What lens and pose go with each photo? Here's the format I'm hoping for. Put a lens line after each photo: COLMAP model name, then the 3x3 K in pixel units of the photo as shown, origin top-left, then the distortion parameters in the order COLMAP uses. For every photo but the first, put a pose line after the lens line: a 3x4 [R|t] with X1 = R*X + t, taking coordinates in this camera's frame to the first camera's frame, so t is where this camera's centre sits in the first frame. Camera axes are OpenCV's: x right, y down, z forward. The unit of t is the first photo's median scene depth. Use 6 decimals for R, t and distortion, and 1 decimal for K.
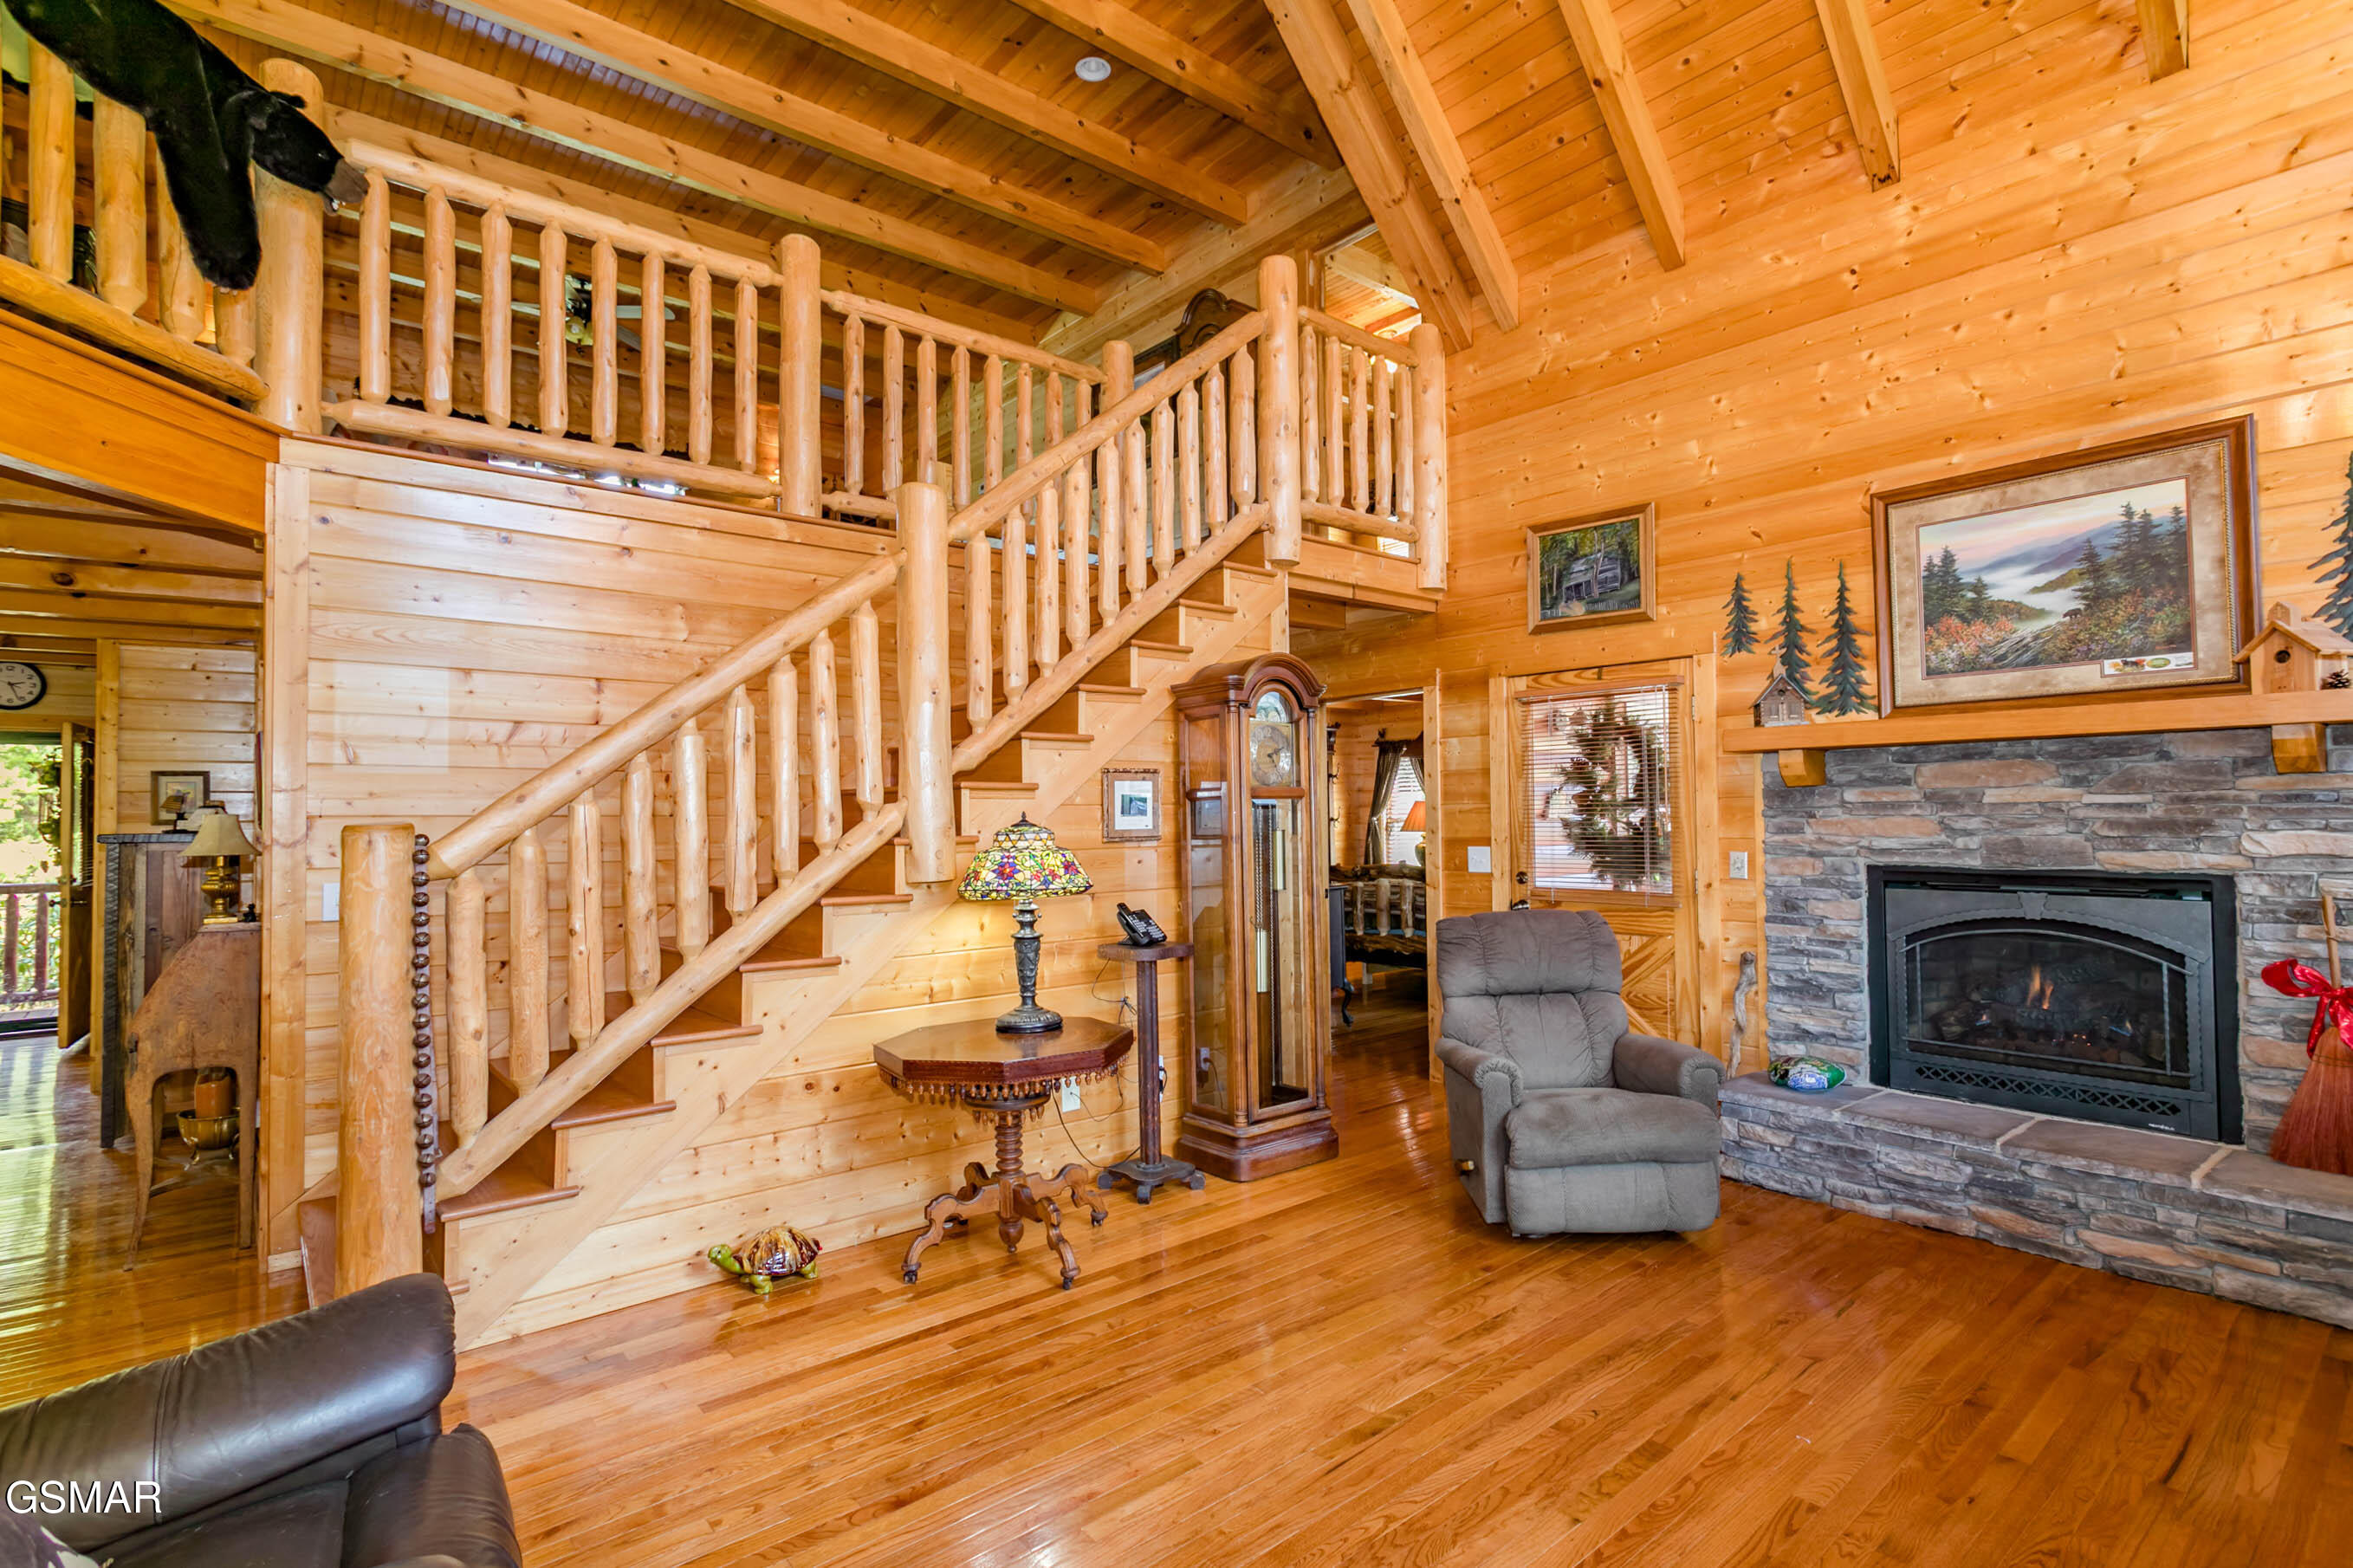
lens RADIAL K [[1114.4, 0, 1162.0], [0, 1114.4, 782.5], [0, 0, 1]] dist [0.003465, 0.001487]
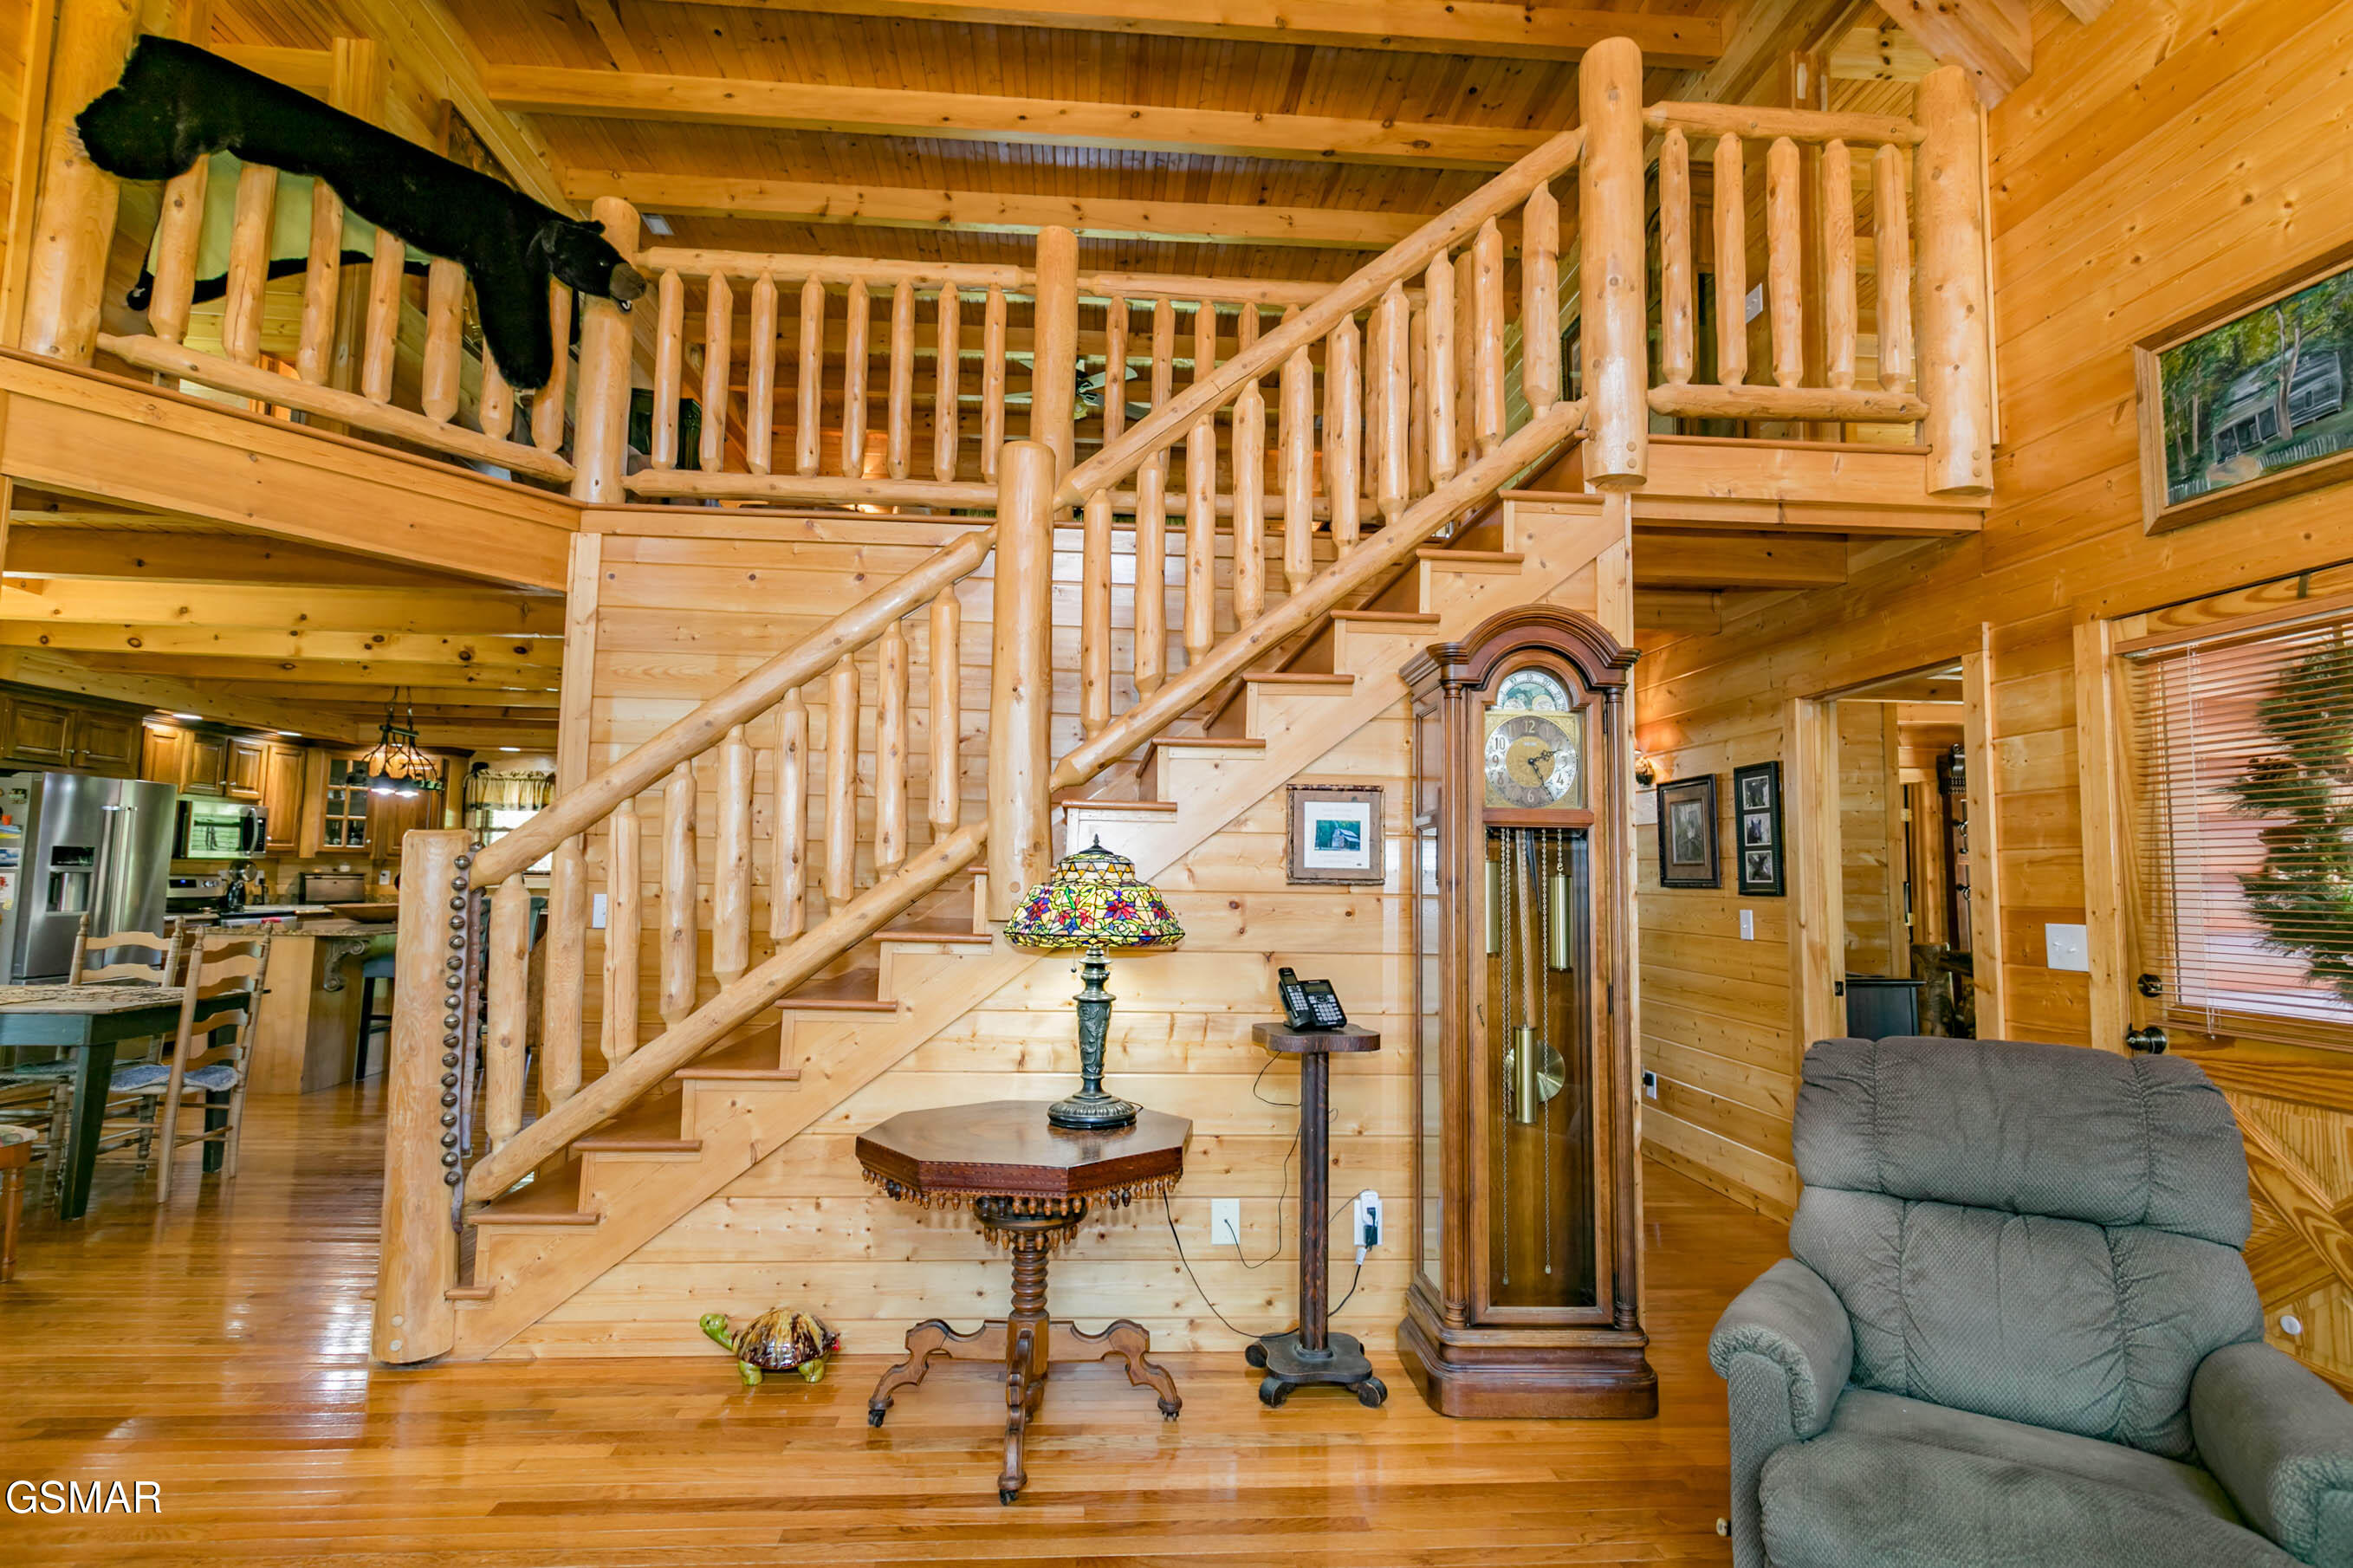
lens RADIAL K [[1114.4, 0, 1162.0], [0, 1114.4, 782.5], [0, 0, 1]] dist [0.003465, 0.001487]
pose [[0.812772, -0.022498, -0.582147, 0.319115], [-0.010488, 0.998527, -0.053233, 0.027238], [0.582487, 0.049372, 0.811339, 0.355212]]
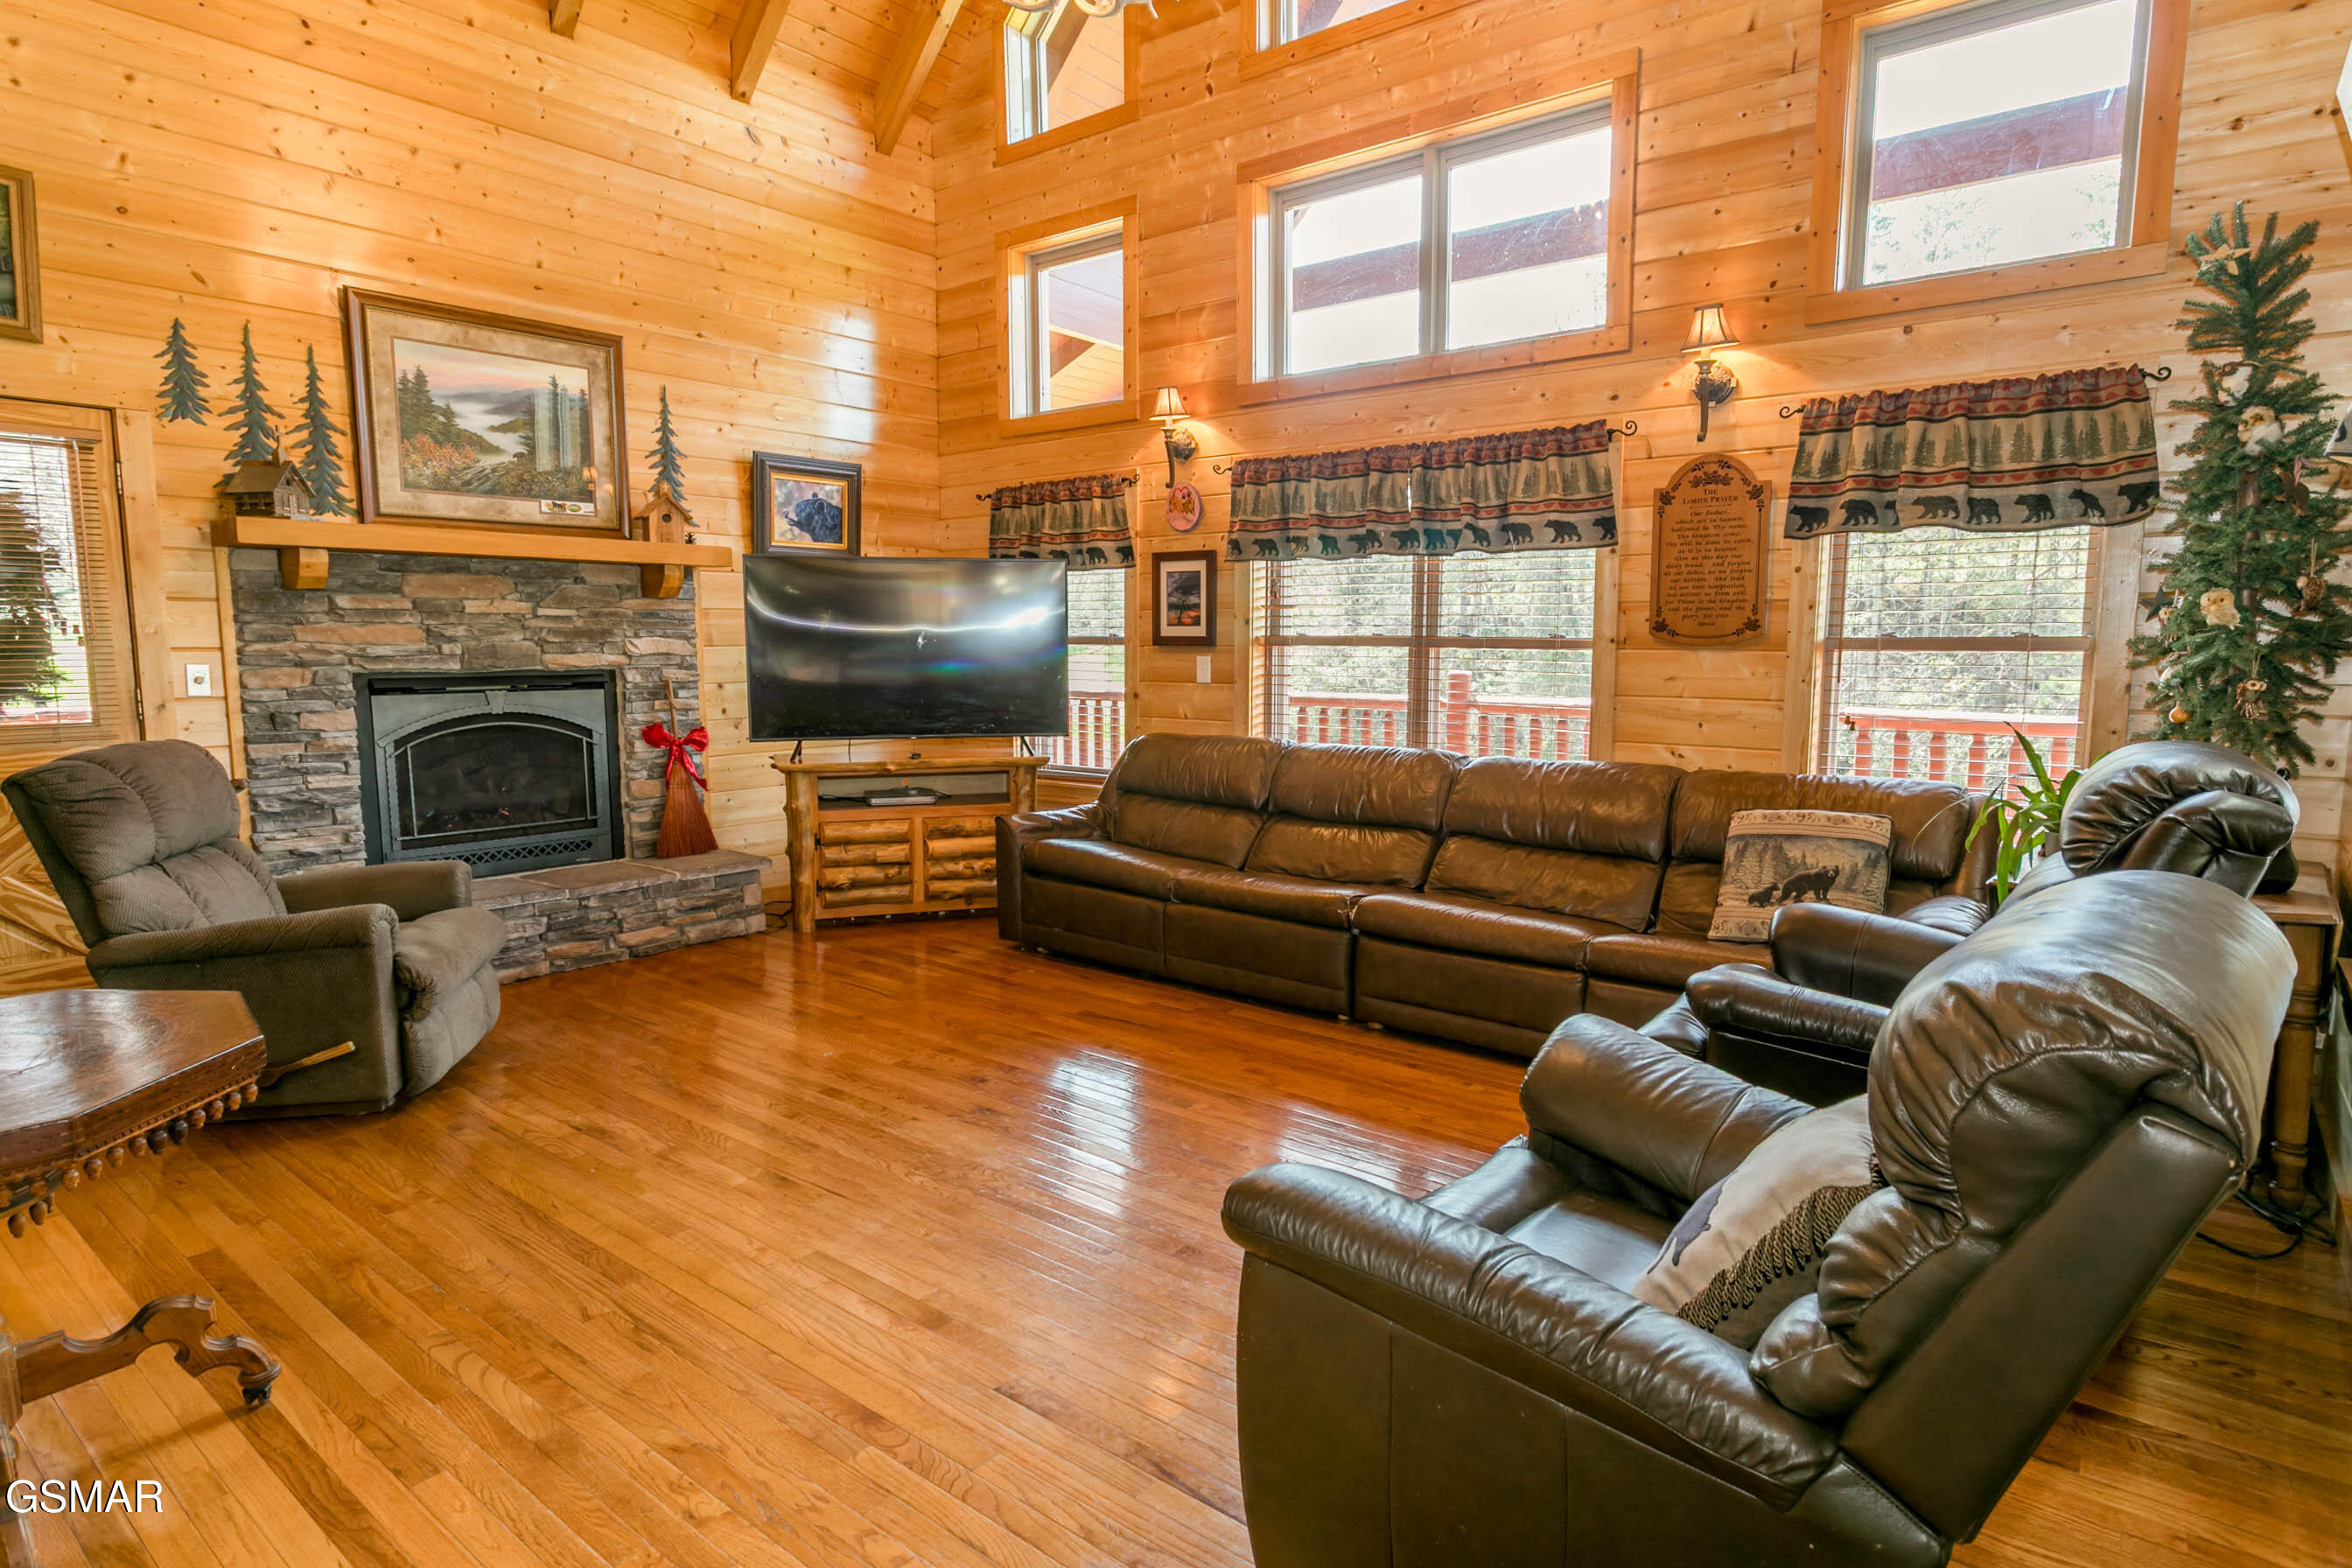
lens RADIAL K [[1252.7, 0, 1170.2], [0, 1252.7, 783.5], [0, 0, 1]] dist [-0.004423, 0.008963]
pose [[-0.193321, -0.099591, 0.976068, -0.591932], [-0.024892, 0.995013, 0.096594, 0.045823], [-0.980820, -0.005623, -0.194836, 0.508873]]
